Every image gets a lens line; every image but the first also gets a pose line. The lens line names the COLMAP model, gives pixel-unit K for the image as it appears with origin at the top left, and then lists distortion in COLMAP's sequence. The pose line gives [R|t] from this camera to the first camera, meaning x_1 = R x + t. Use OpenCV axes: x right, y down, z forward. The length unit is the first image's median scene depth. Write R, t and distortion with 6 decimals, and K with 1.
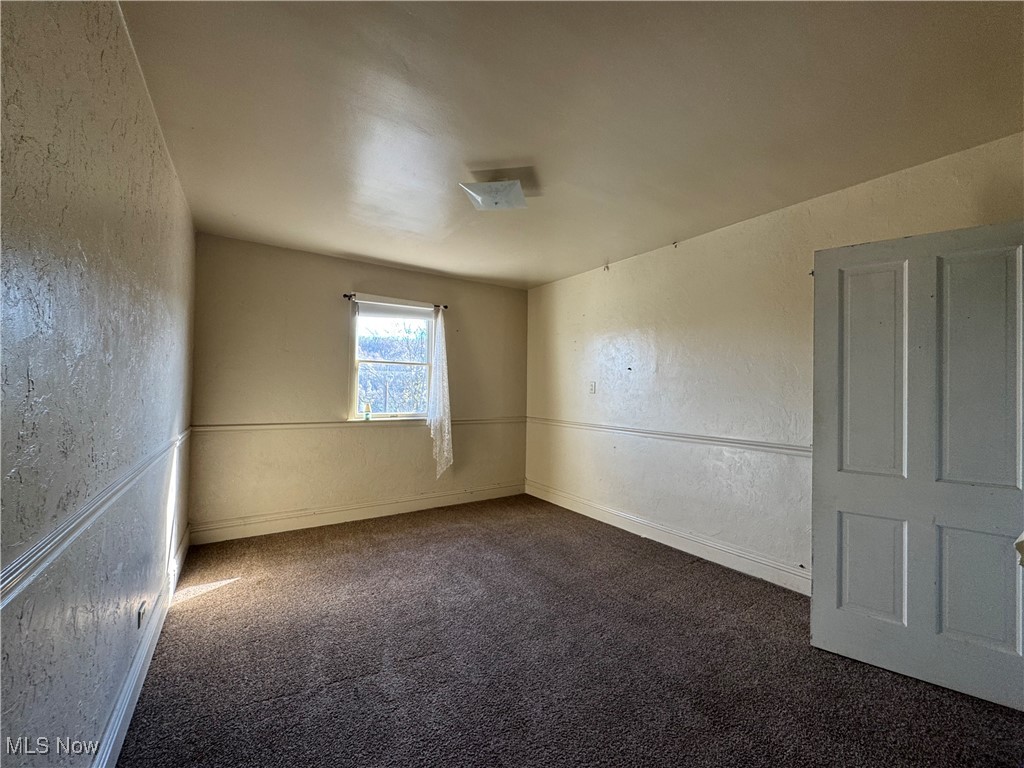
lens RADIAL K [[408.1, 0, 511.3], [0, 408.1, 383.7], [0, 0, 1]] dist [-0.003075, 0.000115]
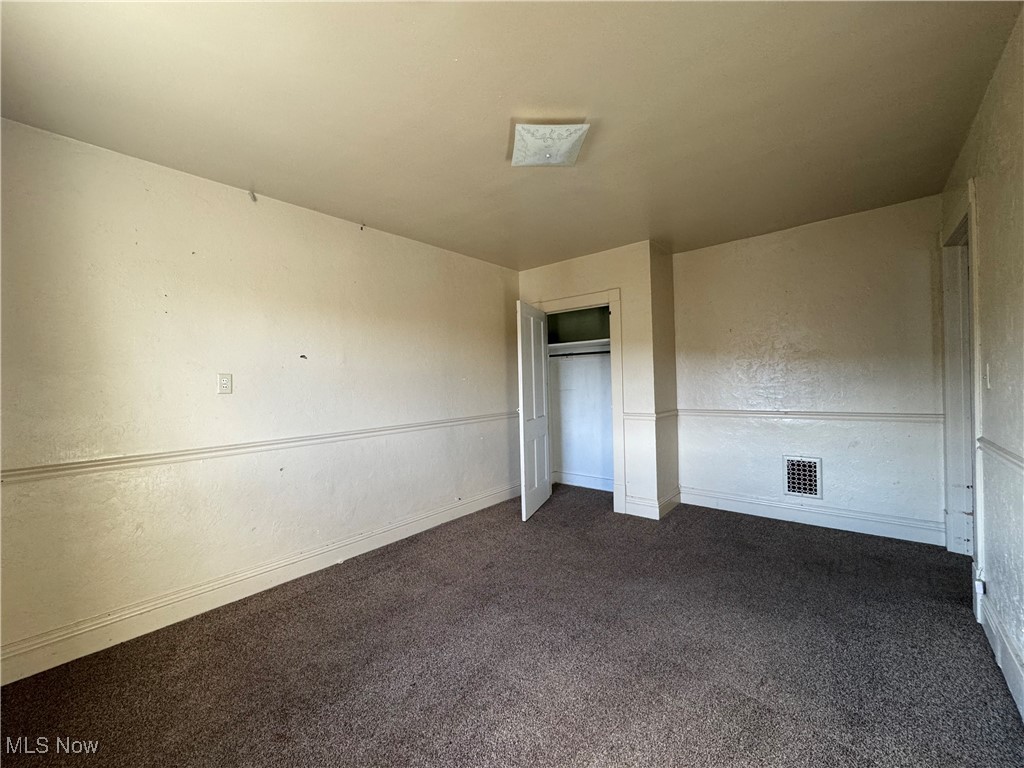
lens RADIAL K [[408.1, 0, 511.3], [0, 408.1, 383.7], [0, 0, 1]] dist [-0.003075, 0.000115]
pose [[-0.267393, -0.007535, 0.963558, -0.562761], [0.015652, 0.999804, 0.012162, 0.008311], [-0.963460, 0.018334, -0.267223, 0.881438]]
